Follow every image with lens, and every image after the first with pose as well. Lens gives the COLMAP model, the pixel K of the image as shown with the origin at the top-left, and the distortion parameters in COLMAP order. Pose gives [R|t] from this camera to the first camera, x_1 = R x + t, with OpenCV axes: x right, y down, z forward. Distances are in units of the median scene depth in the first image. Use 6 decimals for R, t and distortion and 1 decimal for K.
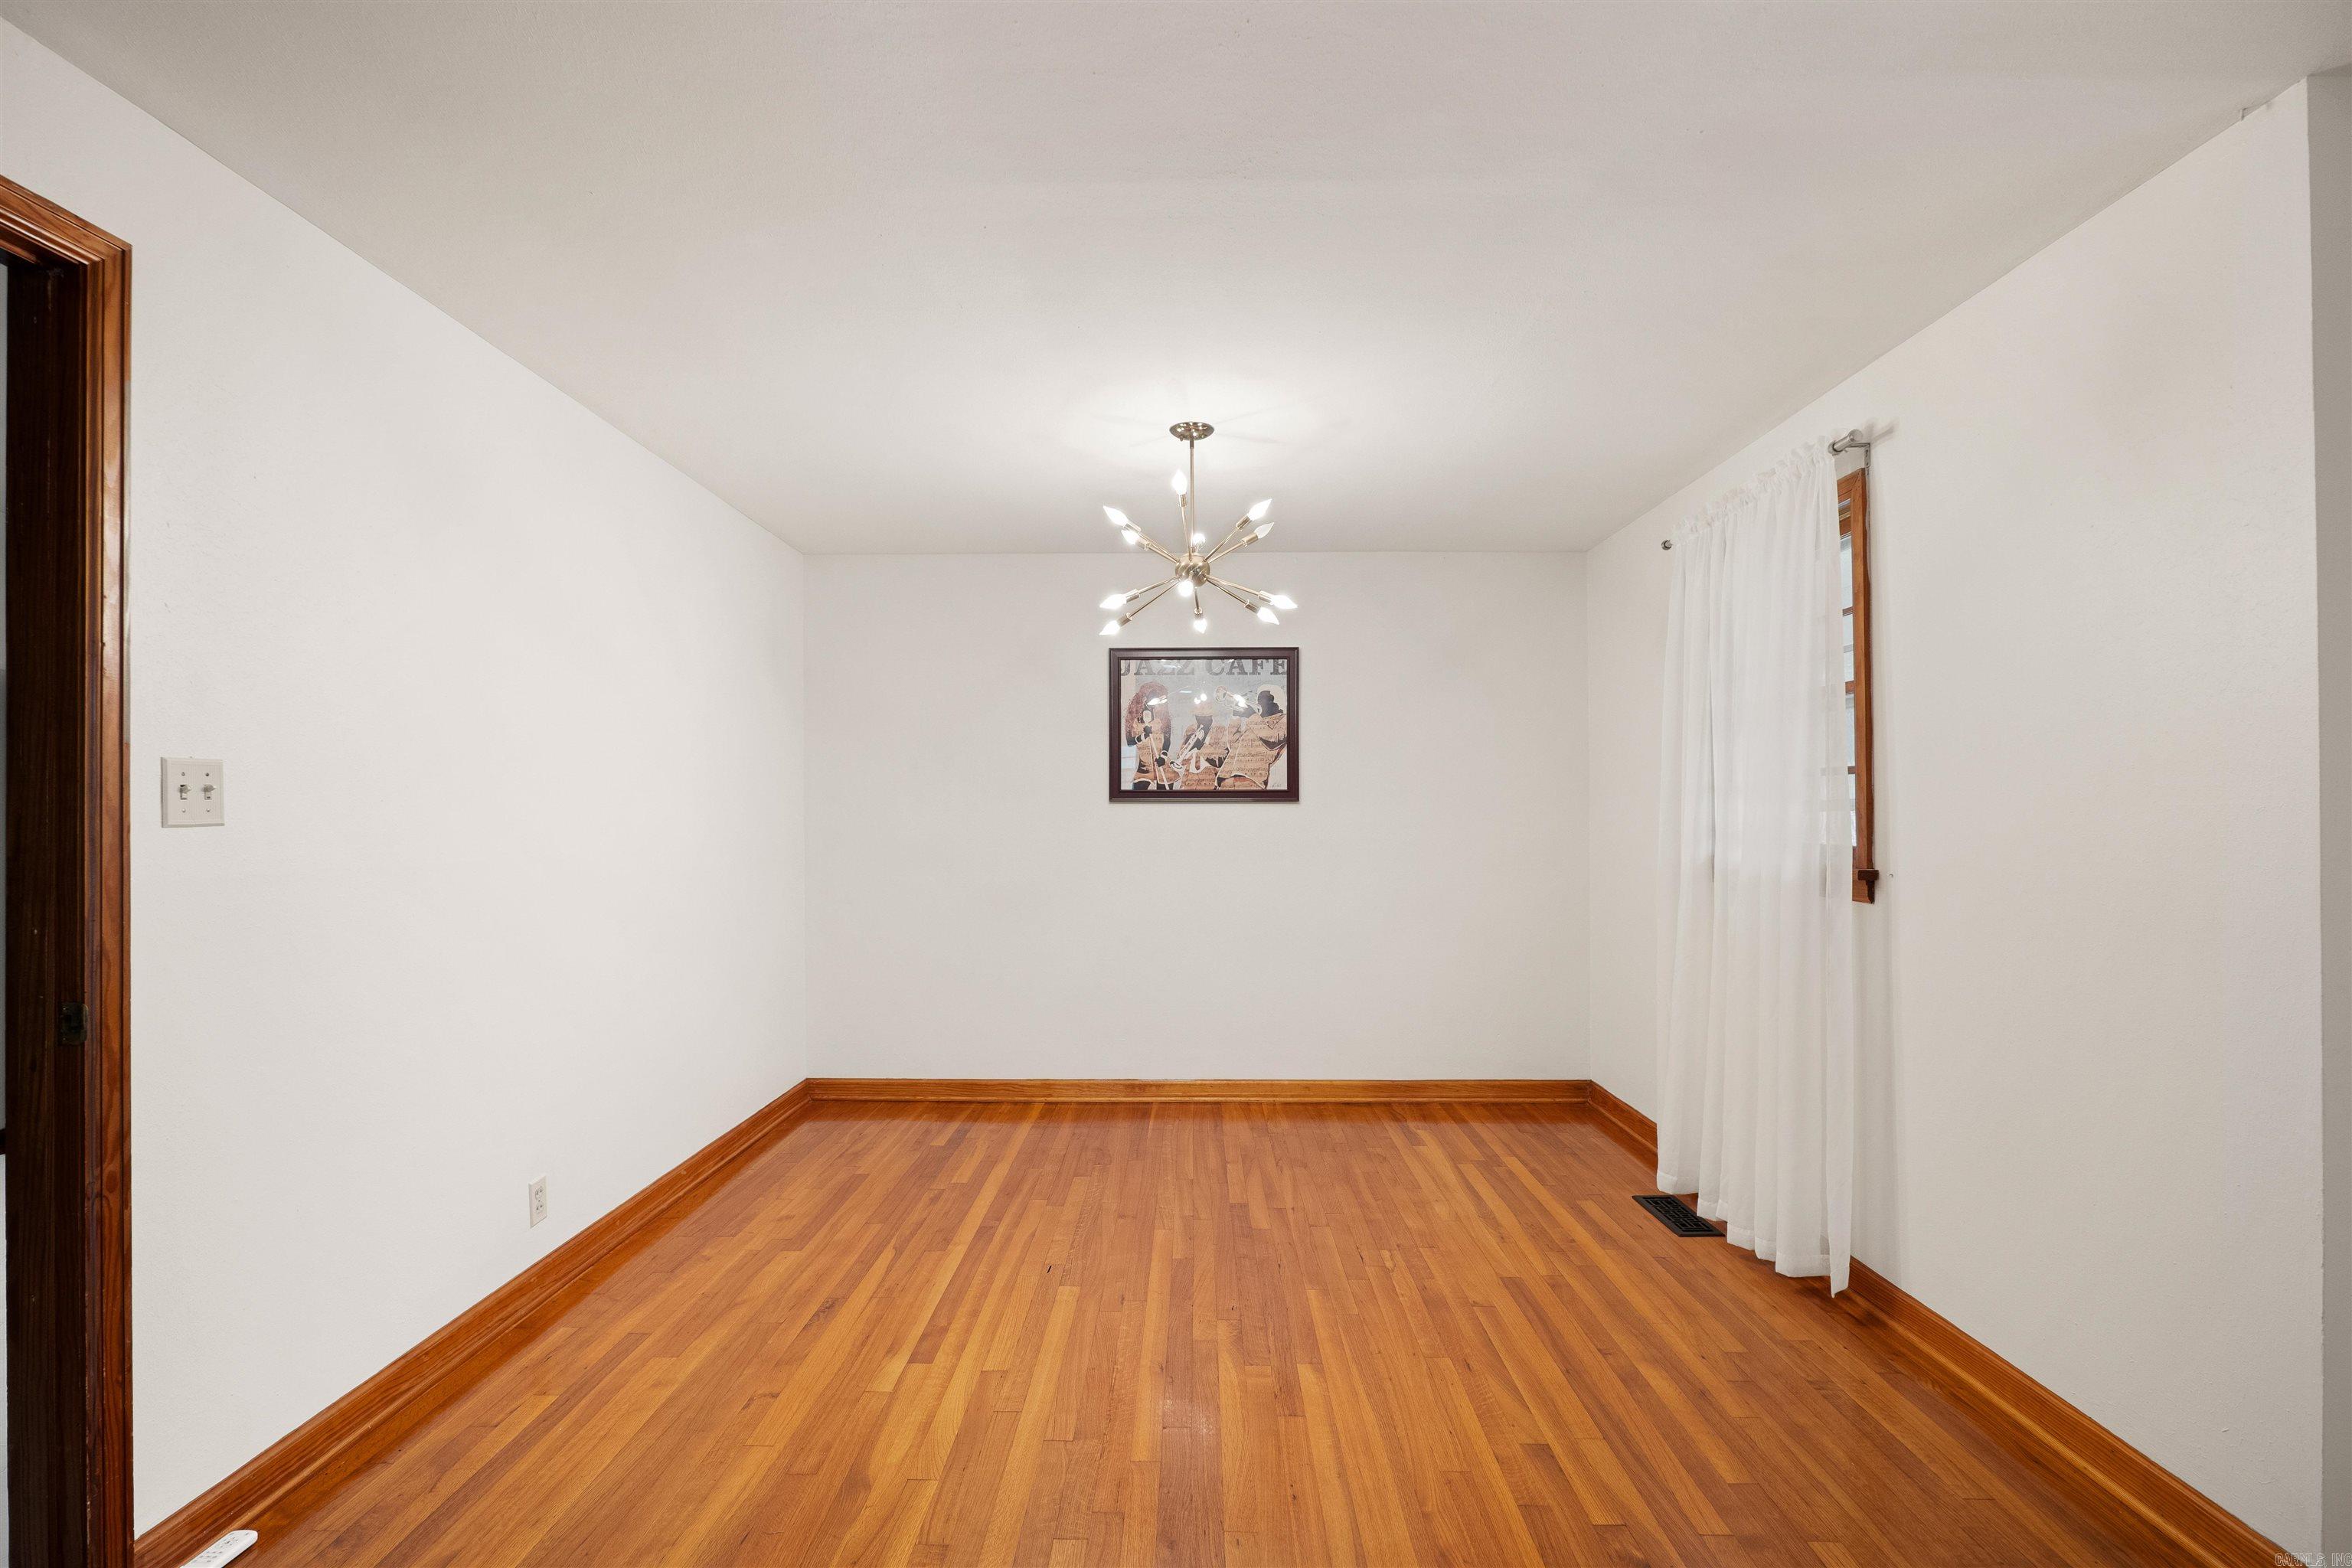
lens RADIAL K [[1088.4, 0, 1180.5], [0, 1088.4, 793.0], [0, 0, 1]] dist [-0.025130, 0.006656]
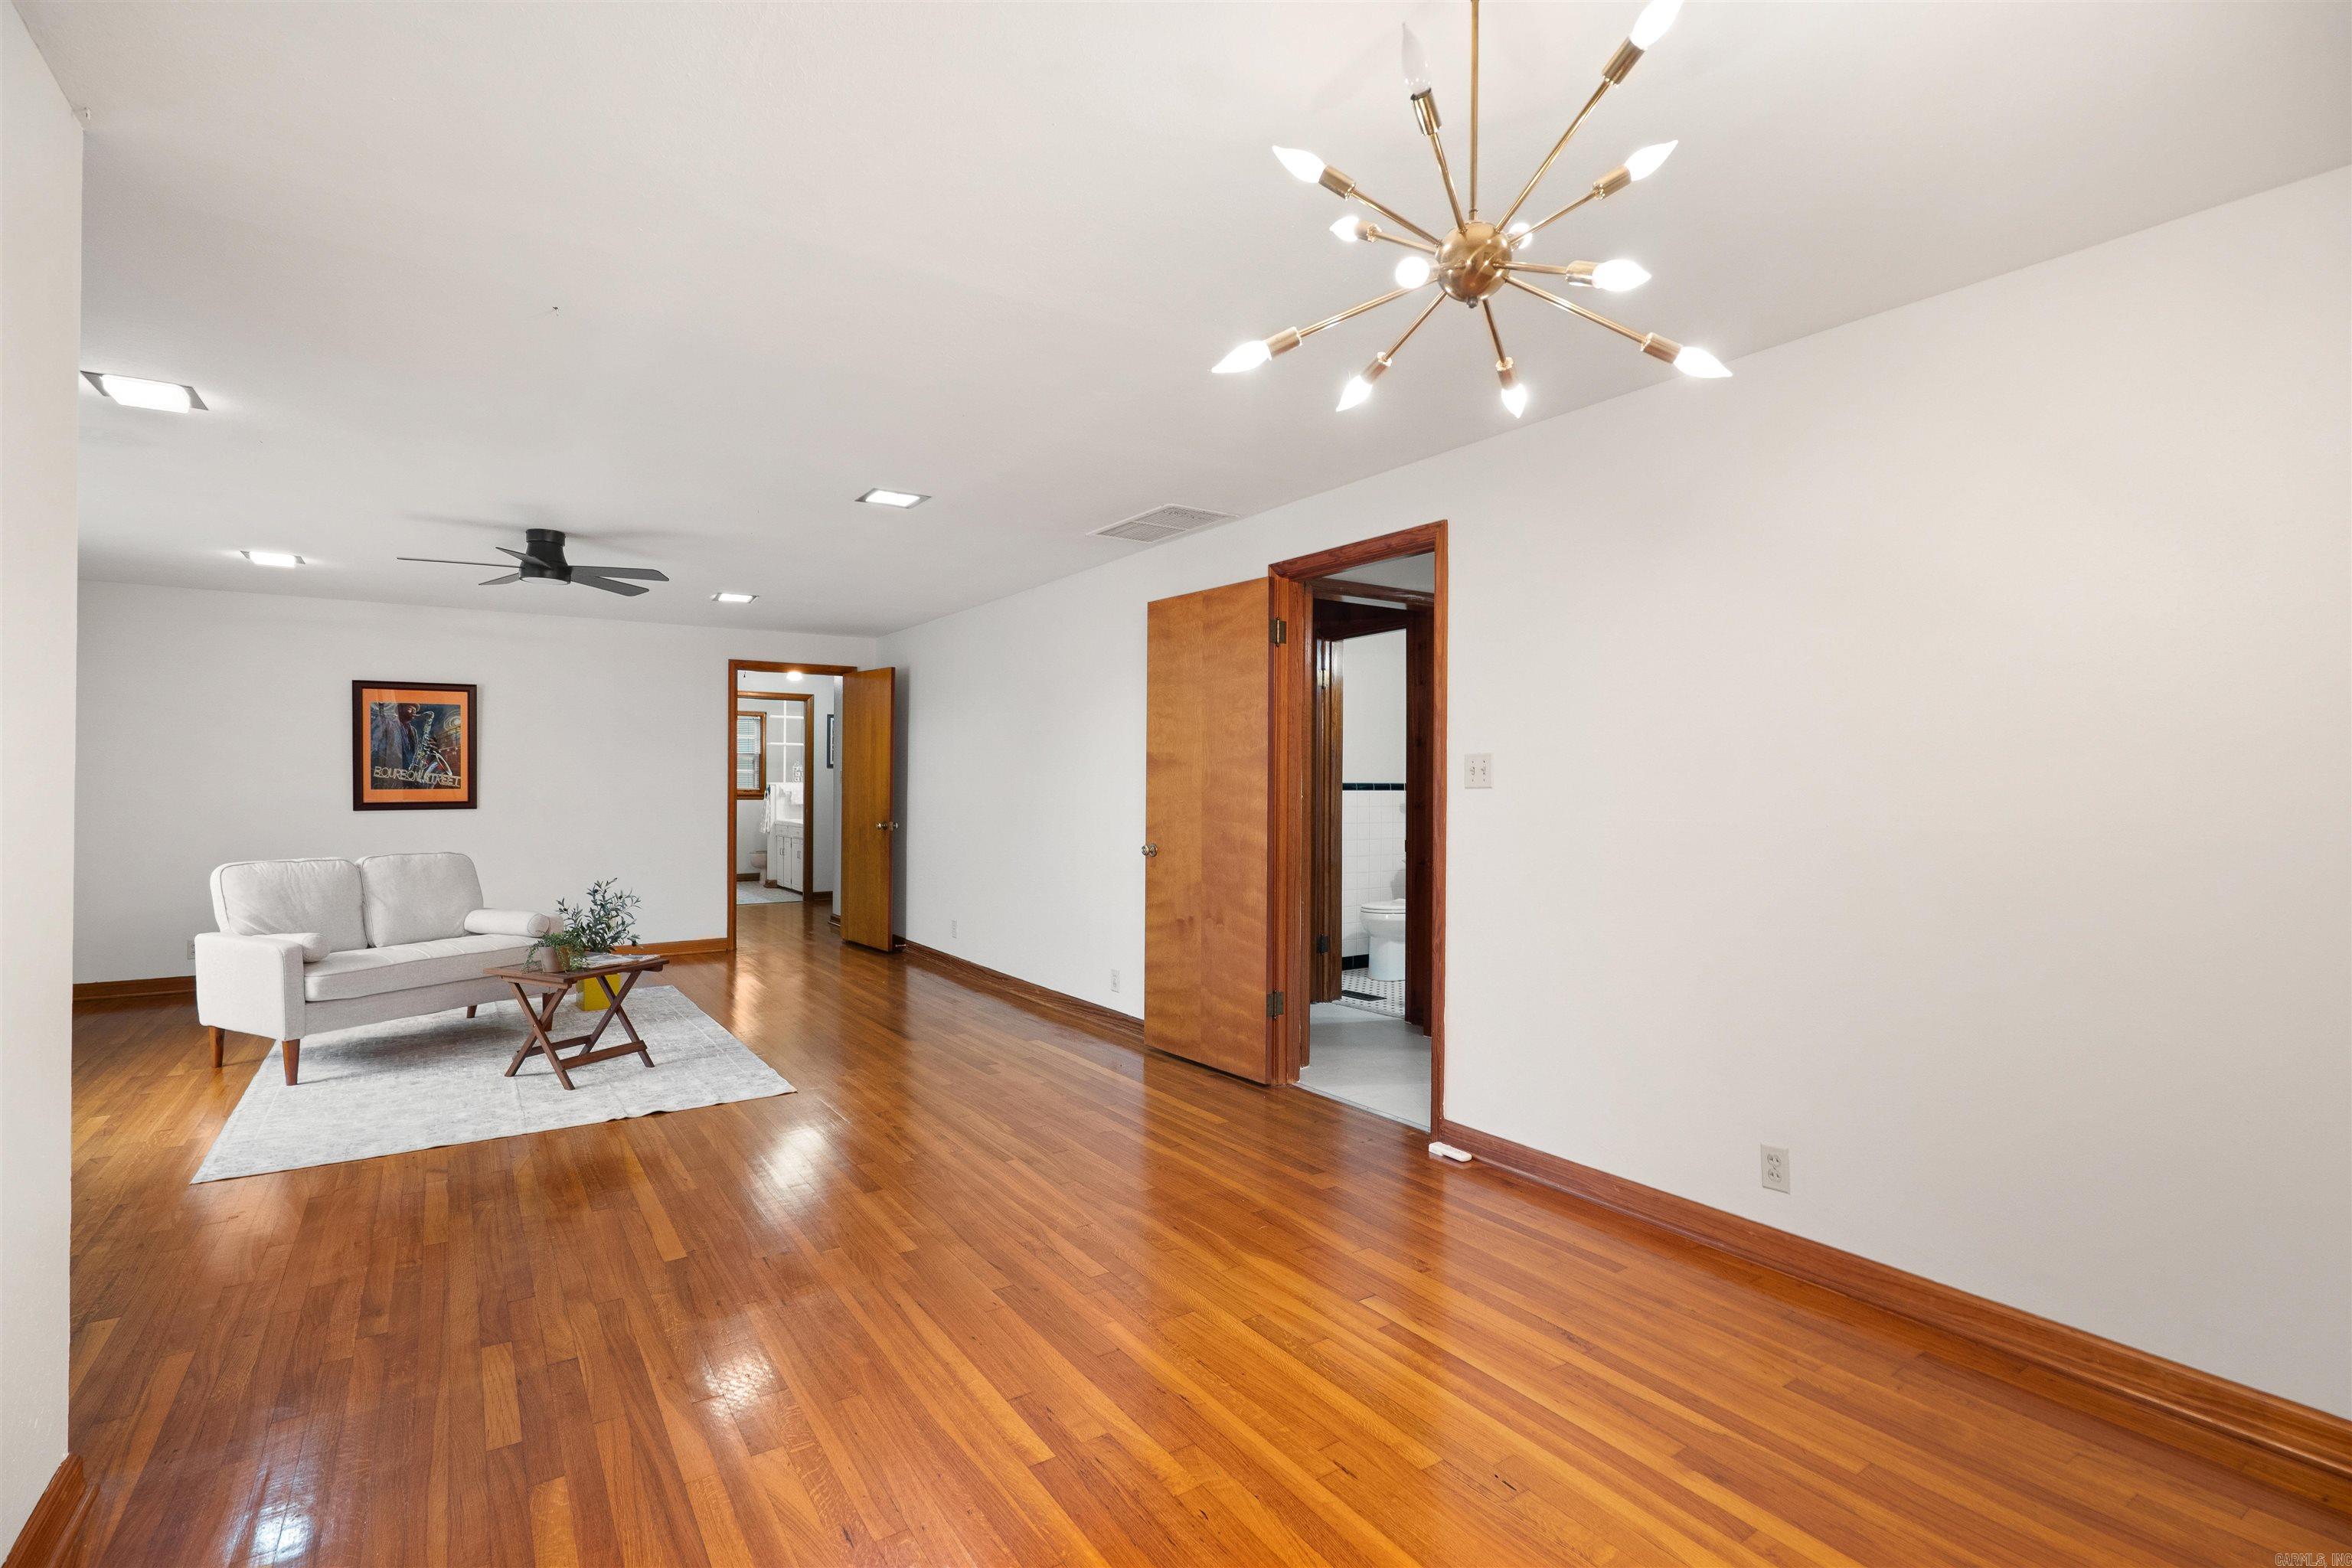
lens RADIAL K [[1088.4, 0, 1180.5], [0, 1088.4, 793.0], [0, 0, 1]] dist [-0.025130, 0.006656]
pose [[-0.814084, 0.006700, -0.580709, 0.271075], [0.008212, 0.999966, 0.000026, 0.013970], [0.580690, -0.004748, -0.814111, 0.929113]]
